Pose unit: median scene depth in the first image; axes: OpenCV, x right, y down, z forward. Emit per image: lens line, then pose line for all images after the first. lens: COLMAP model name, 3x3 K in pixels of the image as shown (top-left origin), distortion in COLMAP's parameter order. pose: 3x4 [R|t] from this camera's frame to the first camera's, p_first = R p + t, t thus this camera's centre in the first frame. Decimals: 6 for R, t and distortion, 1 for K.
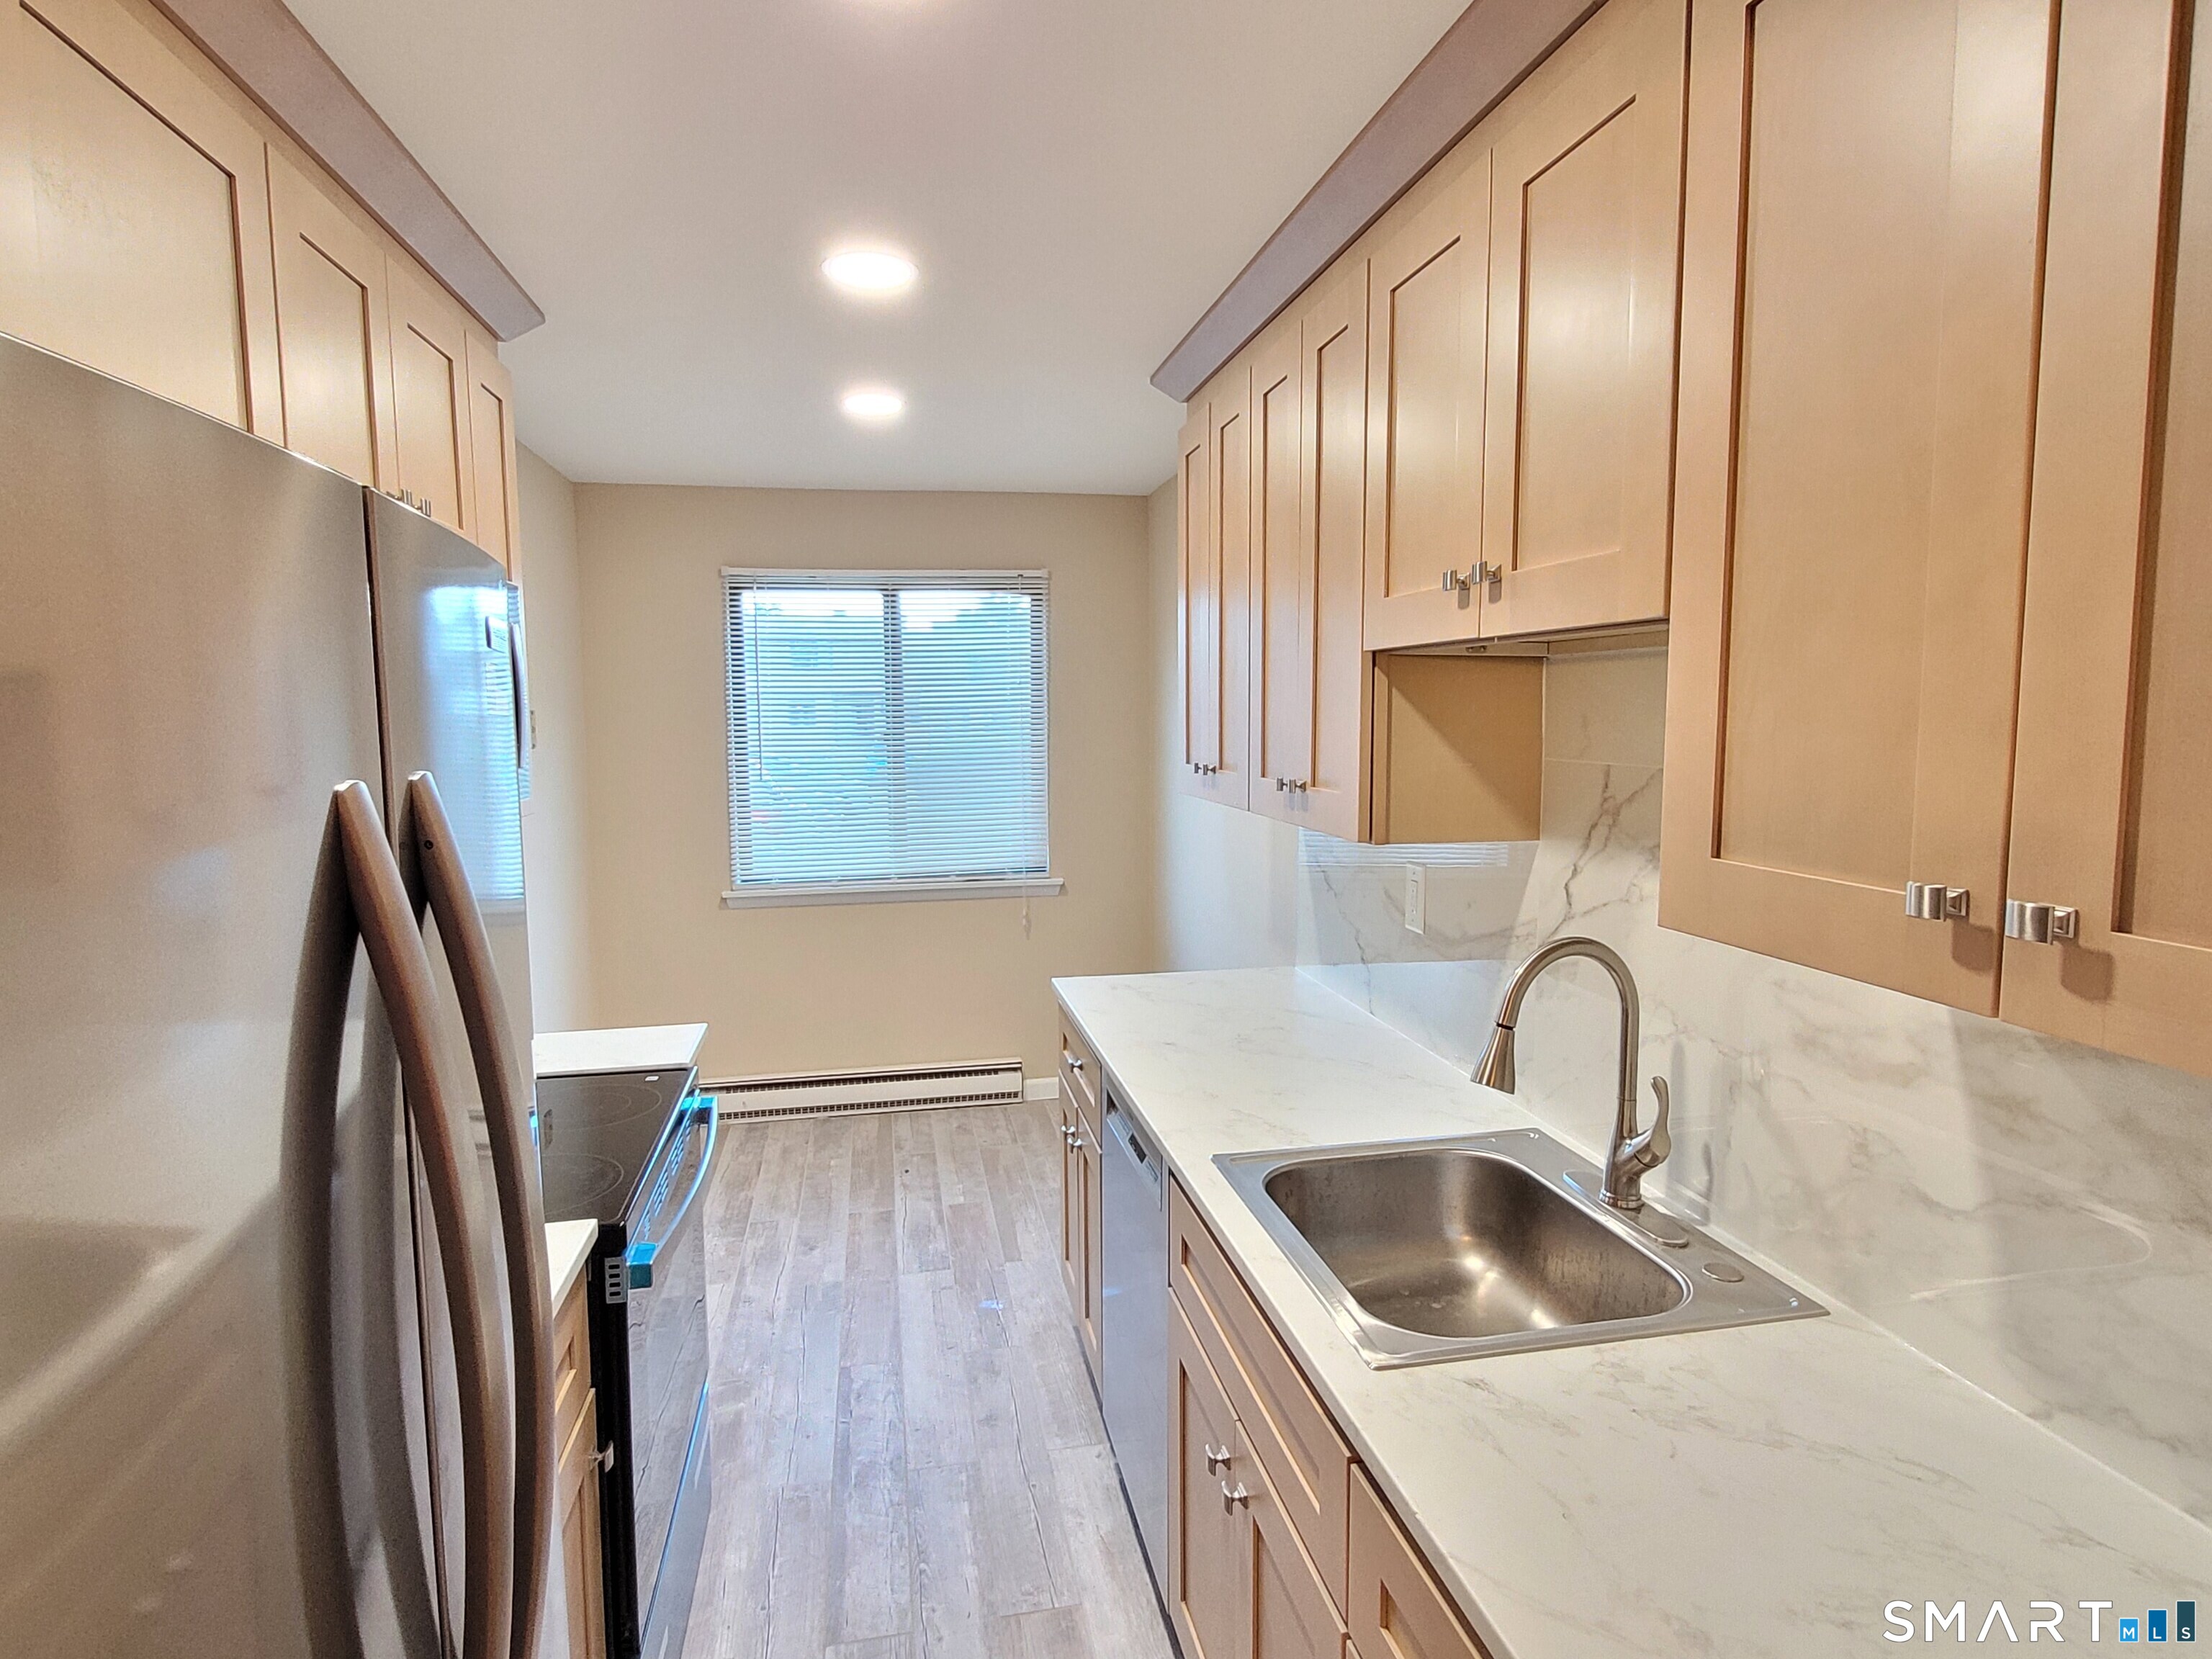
lens RADIAL K [[1222.0, 0, 1138.0], [0, 1222.0, 819.8], [0, 0, 1]] dist [0.002990, -0.000925]
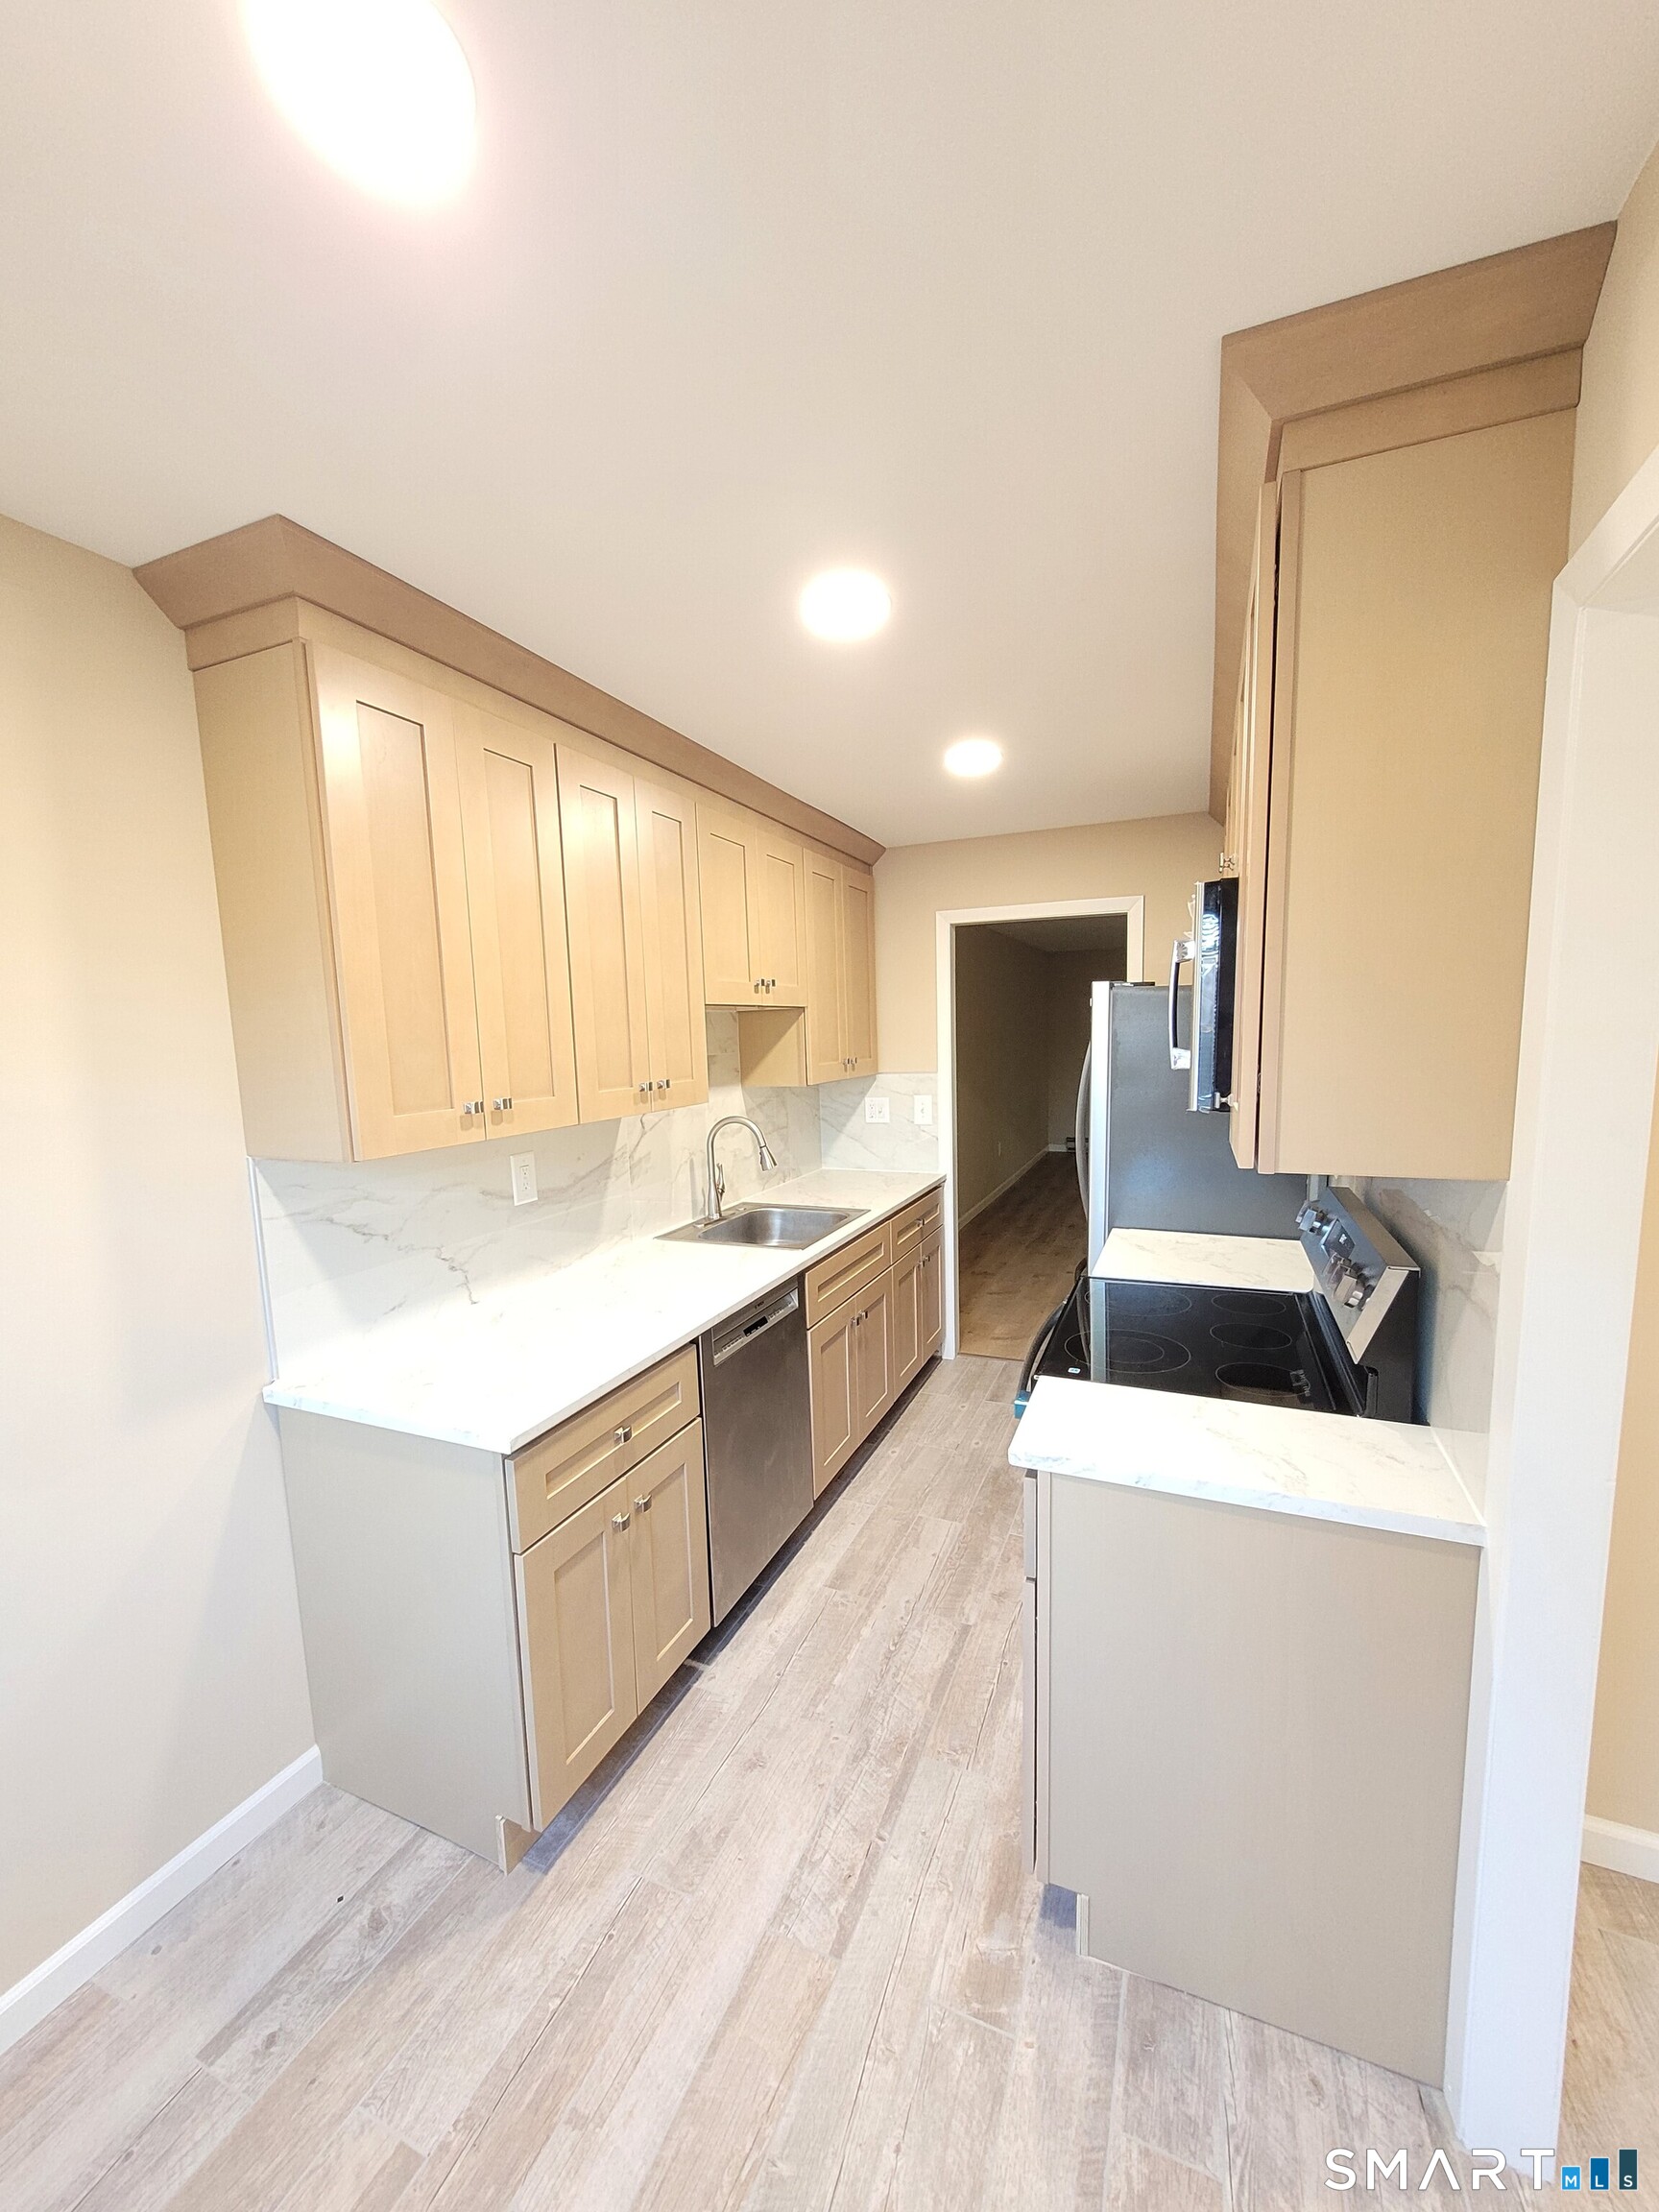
lens RADIAL K [[866.2, 0, 827.9], [0, 866.2, 1135.4], [0, 0, 1]] dist [-0.000799, 0.000602]
pose [[-0.811034, -0.046735, 0.583129, -0.635368], [0.083556, 0.977329, 0.194540, -0.149180], [-0.579000, 0.206503, -0.788743, 1.628041]]
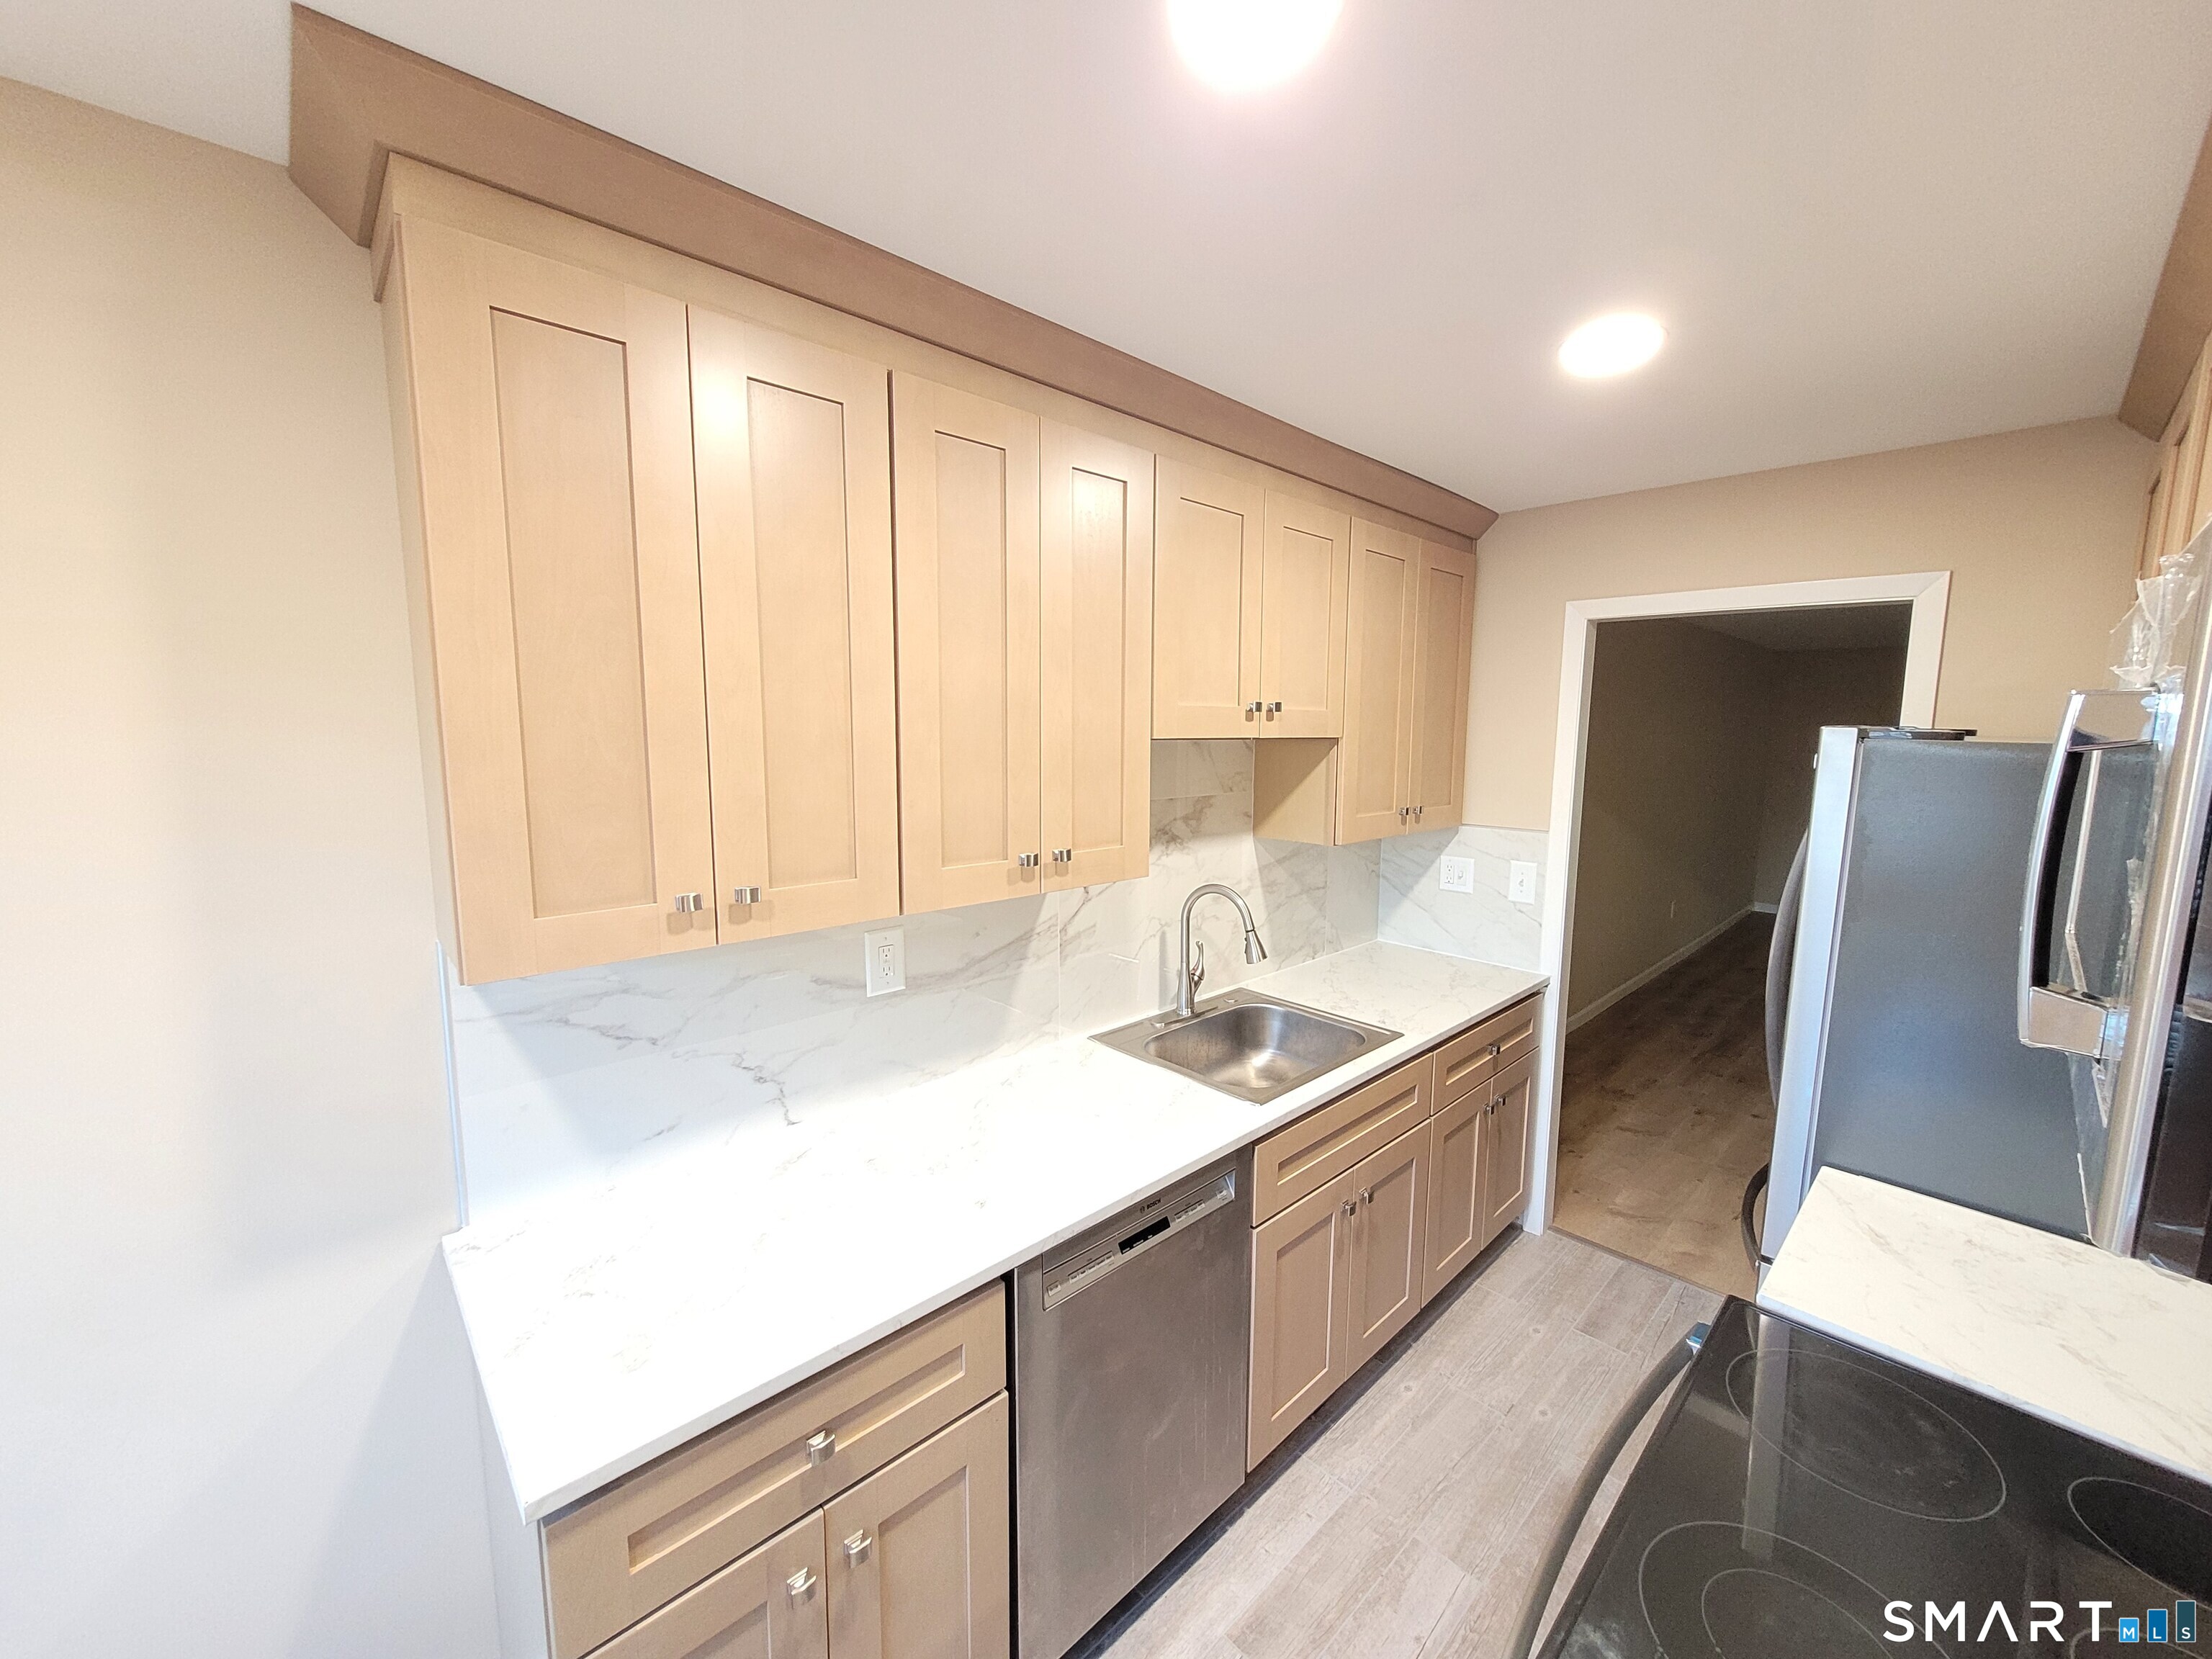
lens RADIAL K [[866.2, 0, 1136.9], [0, 866.2, 828.0], [0, 0, 1]] dist [-0.000799, 0.000602]
pose [[-0.528853, -0.107262, 0.841908, -0.517853], [0.068137, 0.983414, 0.168092, -0.165138], [-0.845974, 0.146261, -0.512773, 1.235981]]
